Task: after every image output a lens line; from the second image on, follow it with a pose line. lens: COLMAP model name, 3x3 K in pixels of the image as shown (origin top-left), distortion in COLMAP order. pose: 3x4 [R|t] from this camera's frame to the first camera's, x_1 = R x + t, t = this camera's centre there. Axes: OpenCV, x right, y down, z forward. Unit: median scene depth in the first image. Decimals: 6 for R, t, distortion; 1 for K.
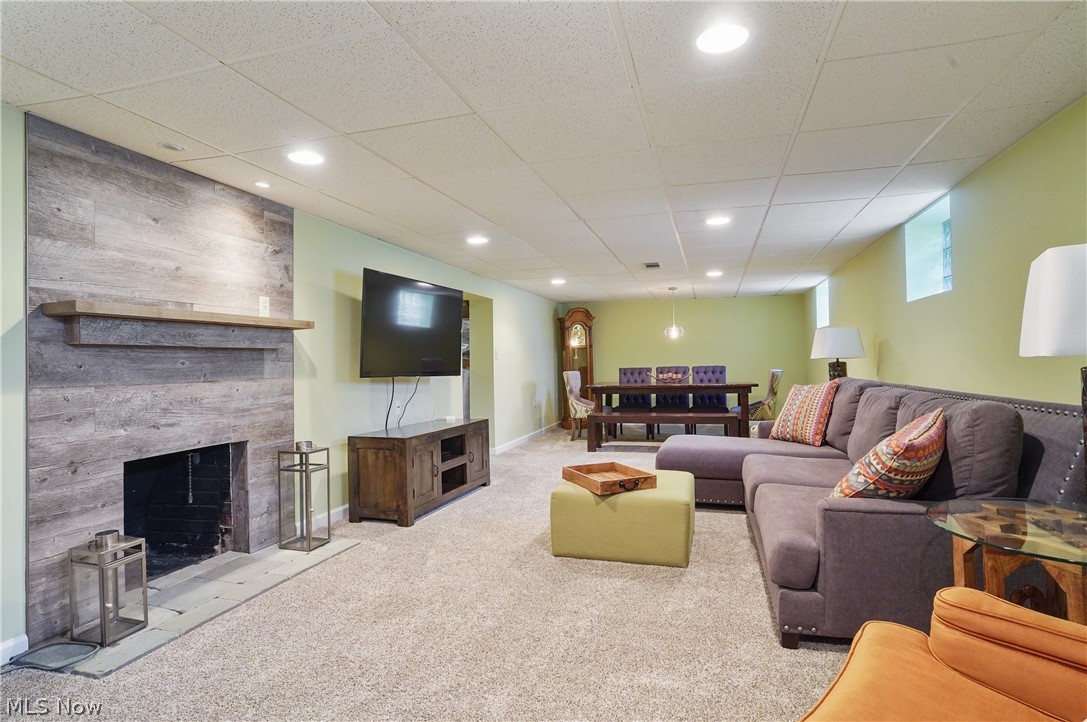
lens RADIAL K [[567.8, 0, 543.0], [0, 567.8, 364.3], [0, 0, 1]] dist [-0.070387, 0.035049]
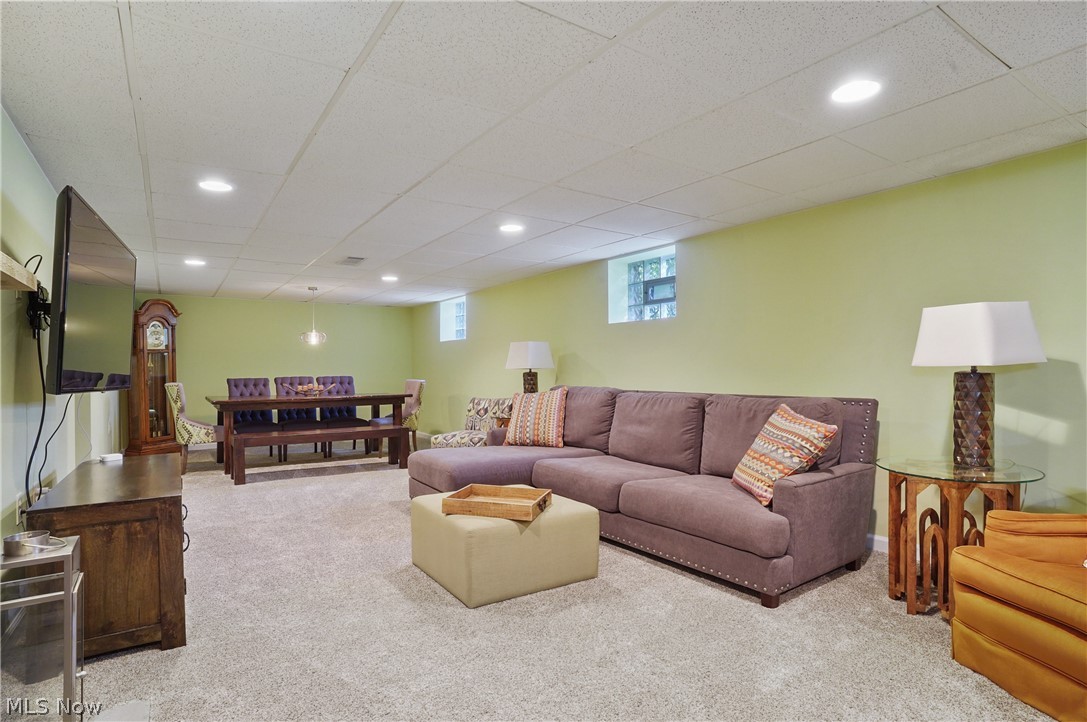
lens RADIAL K [[563.6, 0, 546.9], [0, 563.6, 377.2], [0, 0, 1]] dist [-0.050757, 0.001520]
pose [[0.631405, 0.001204, 0.775452, -0.287327], [-0.001977, 0.999998, 0.000057, 0.004975], [-0.775451, -0.001569, 0.631406, 0.223862]]
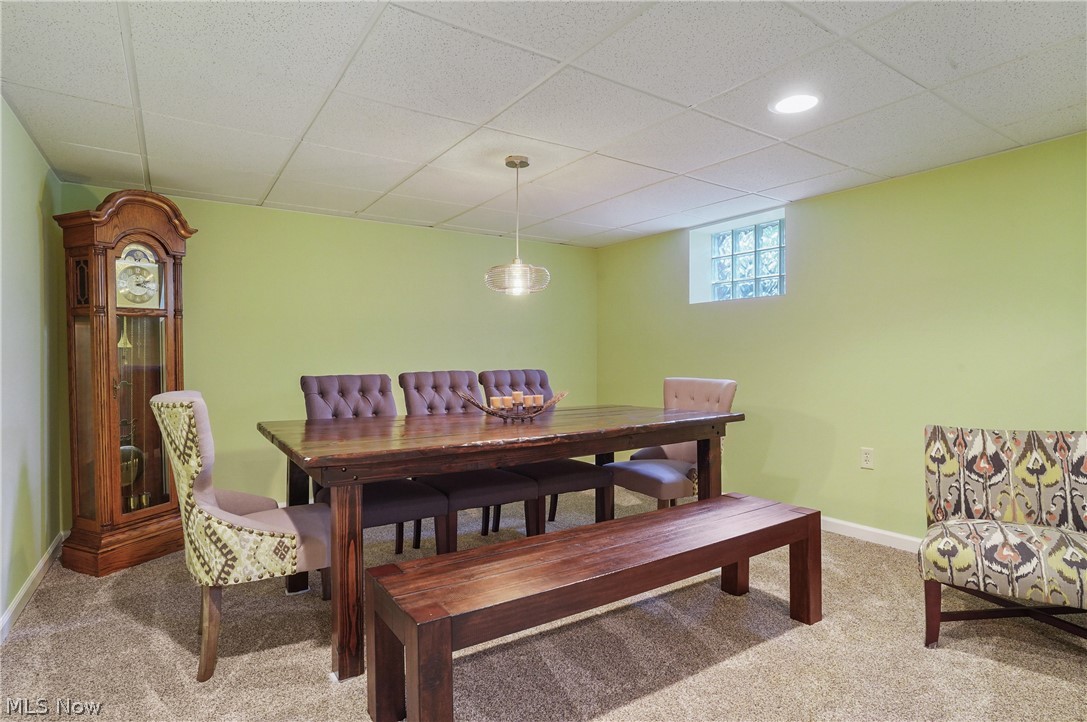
lens RADIAL K [[567.8, 0, 543.0], [0, 567.8, 364.3], [0, 0, 1]] dist [-0.070387, 0.035049]
pose [[0.642355, 0.004117, 0.766396, -0.052049], [-0.004163, 0.999990, -0.001883, -0.001762], [-0.766396, -0.001981, 0.642365, 1.005317]]
